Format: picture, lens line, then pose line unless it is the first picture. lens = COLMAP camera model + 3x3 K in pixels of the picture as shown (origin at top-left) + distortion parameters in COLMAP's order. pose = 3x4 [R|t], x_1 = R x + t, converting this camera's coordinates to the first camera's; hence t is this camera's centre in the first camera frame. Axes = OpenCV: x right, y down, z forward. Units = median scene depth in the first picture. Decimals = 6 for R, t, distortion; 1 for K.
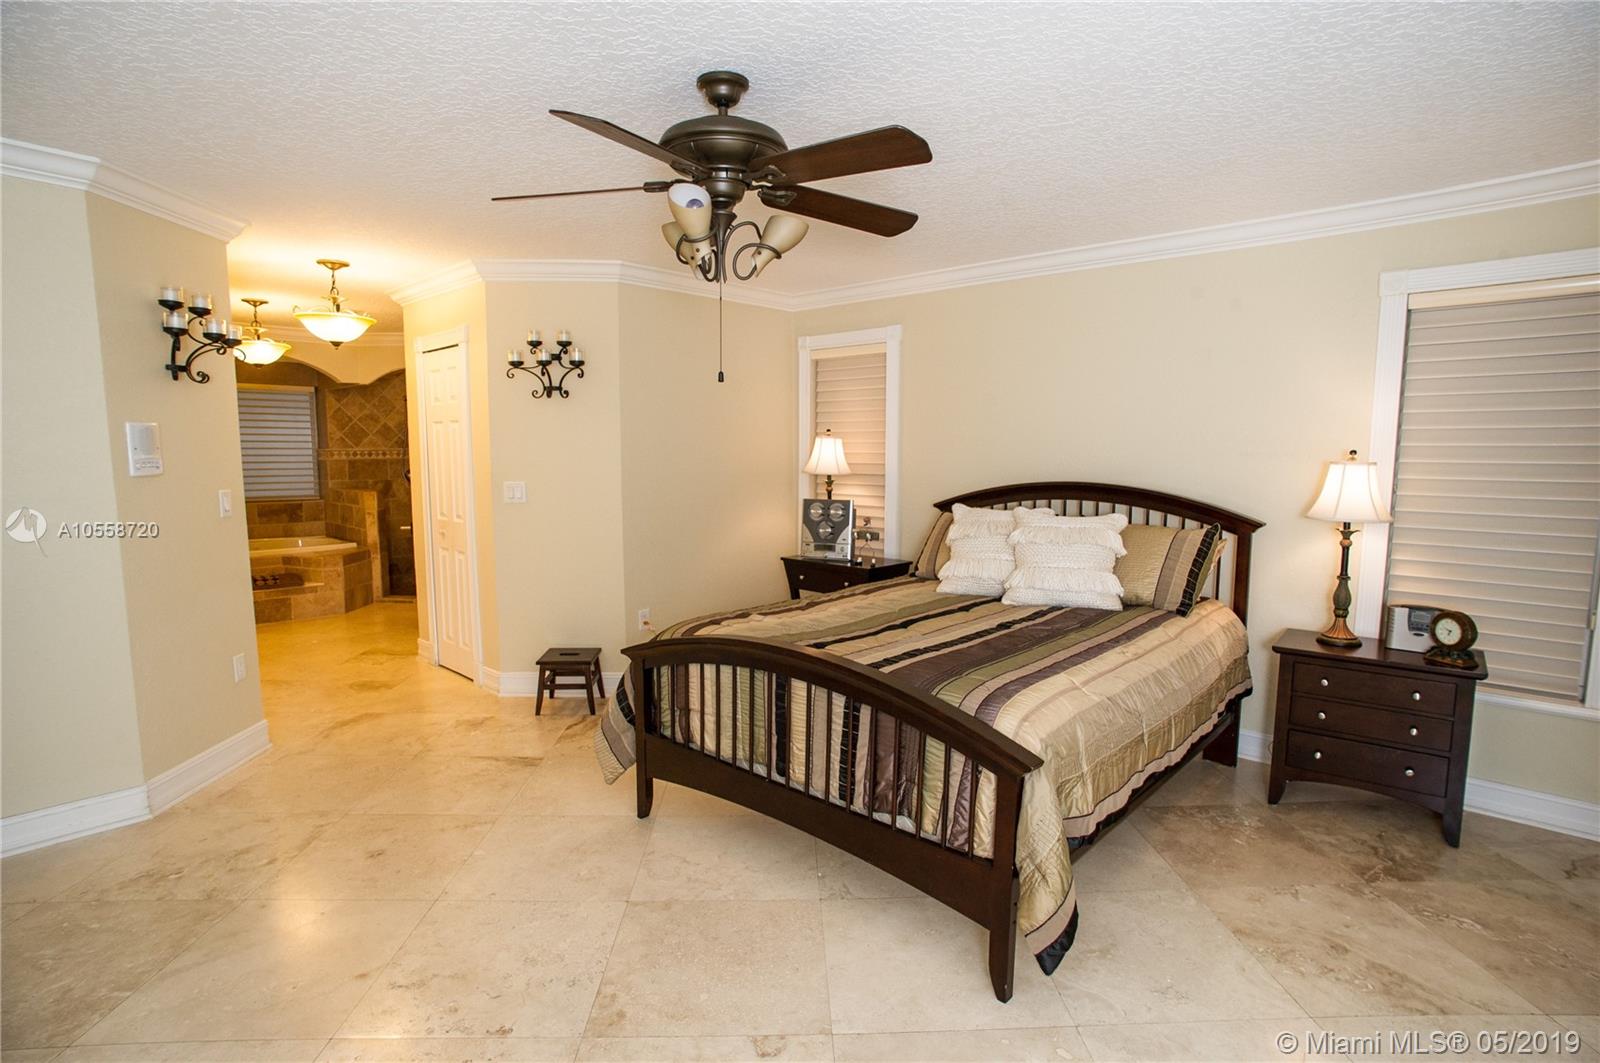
lens RADIAL K [[813.7, 0, 807.5], [0, 813.7, 541.9], [0, 0, 1]] dist [-0.091701, 0.055092]
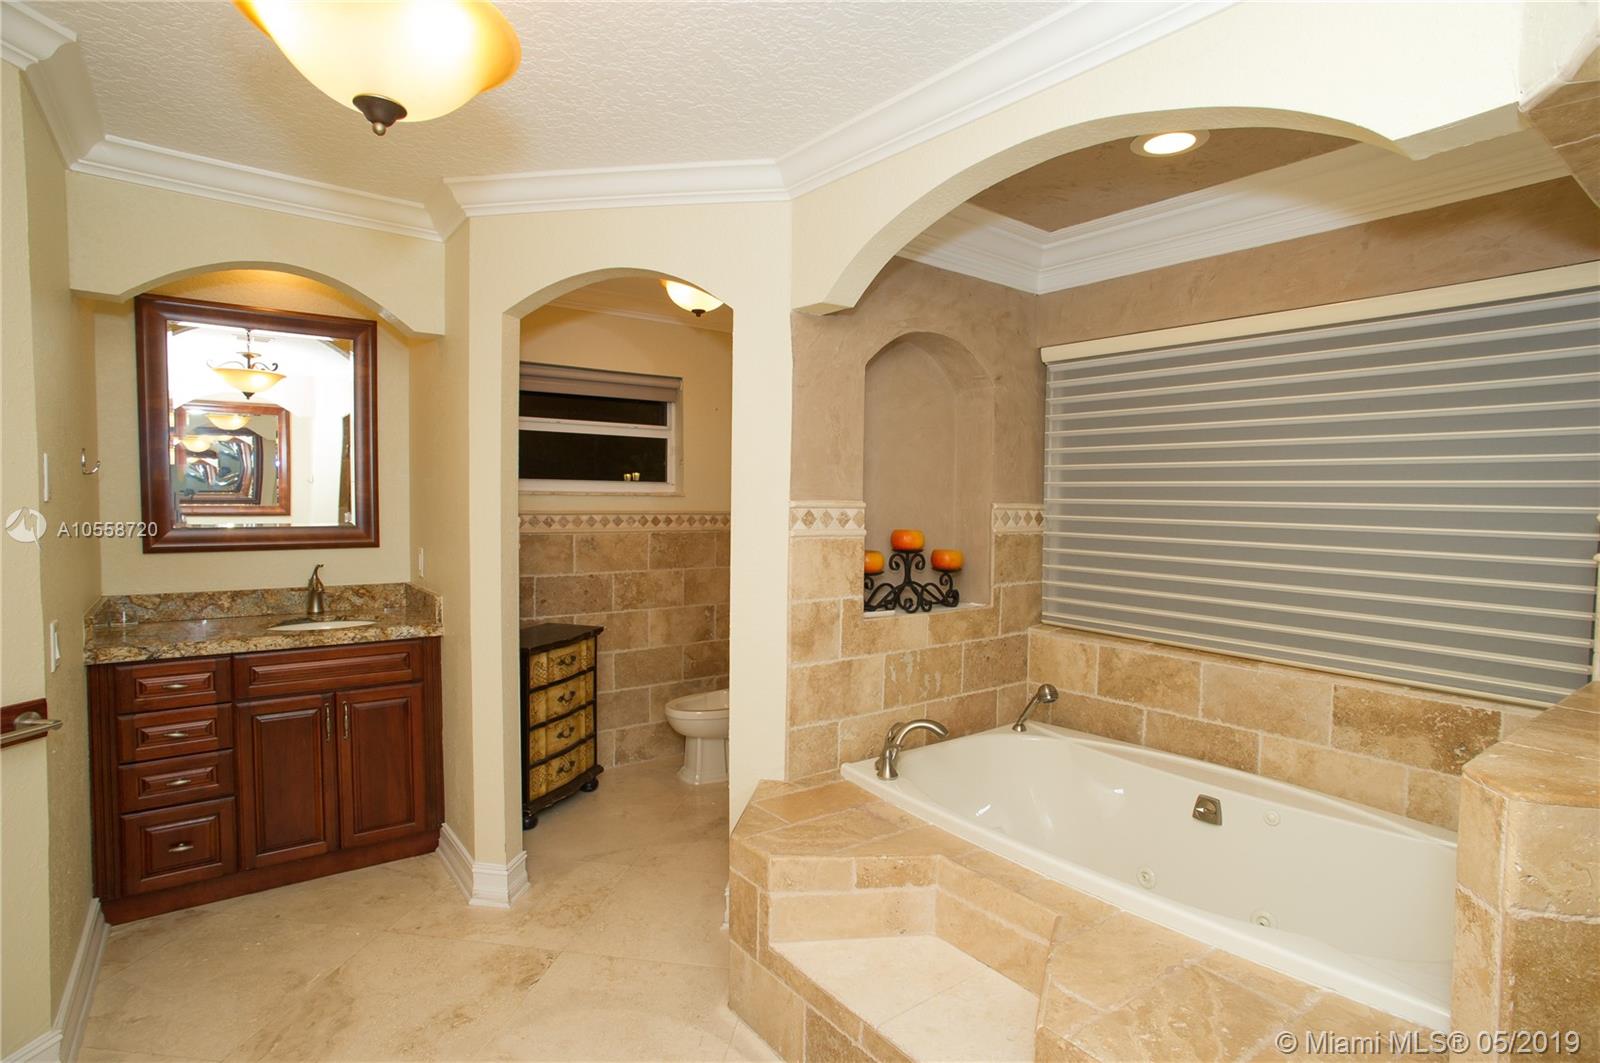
lens RADIAL K [[813.7, 0, 807.5], [0, 813.7, 541.9], [0, 0, 1]] dist [-0.091701, 0.055092]
pose [[-0.170699, 0.043215, -0.984375, -0.755983], [-0.129858, 0.989337, 0.065951, -0.206246], [0.976729, 0.139087, -0.163267, 1.782802]]
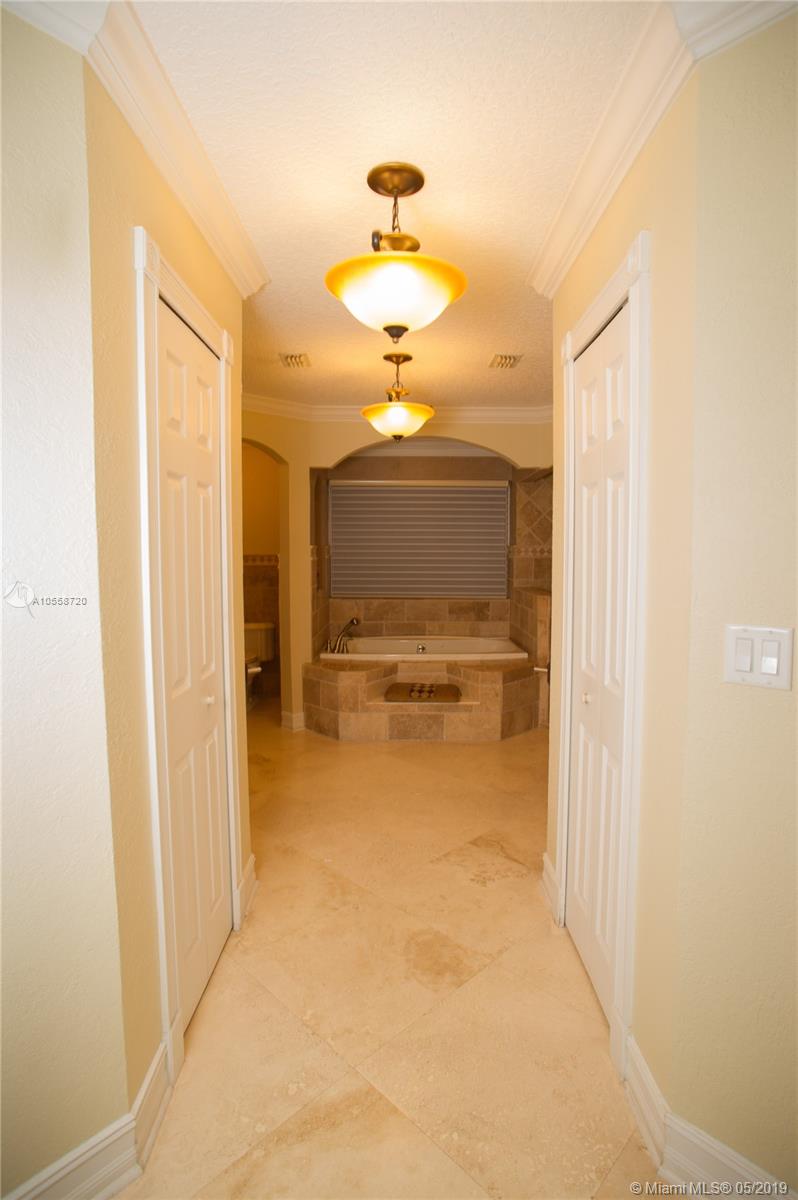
lens RADIAL K [[623.5, 0, 405.3], [0, 623.5, 594.3], [0, 0, 1]] dist [-0.028590, 0.000062]
pose [[0.685217, 0.047103, -0.726814, -0.348237], [-0.079885, 0.996746, -0.010717, -0.092644], [0.723944, 0.065405, 0.686751, 0.891843]]
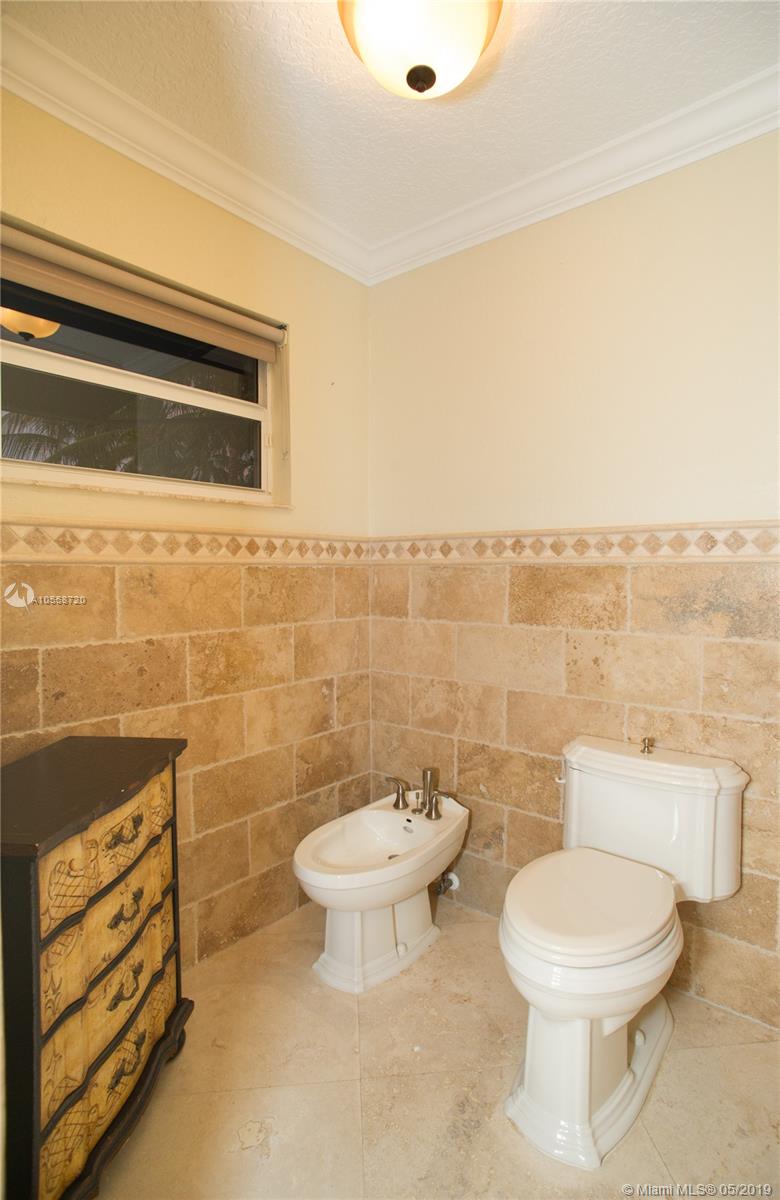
lens RADIAL K [[615.5, 0, 408.8], [0, 615.5, 593.1], [0, 0, 1]] dist [-0.091185, 0.056723]
pose [[0.072893, 0.030040, -0.996887, -1.334305], [-0.115235, 0.993106, 0.021500, -0.115915], [0.990660, 0.113309, 0.075852, 1.467727]]
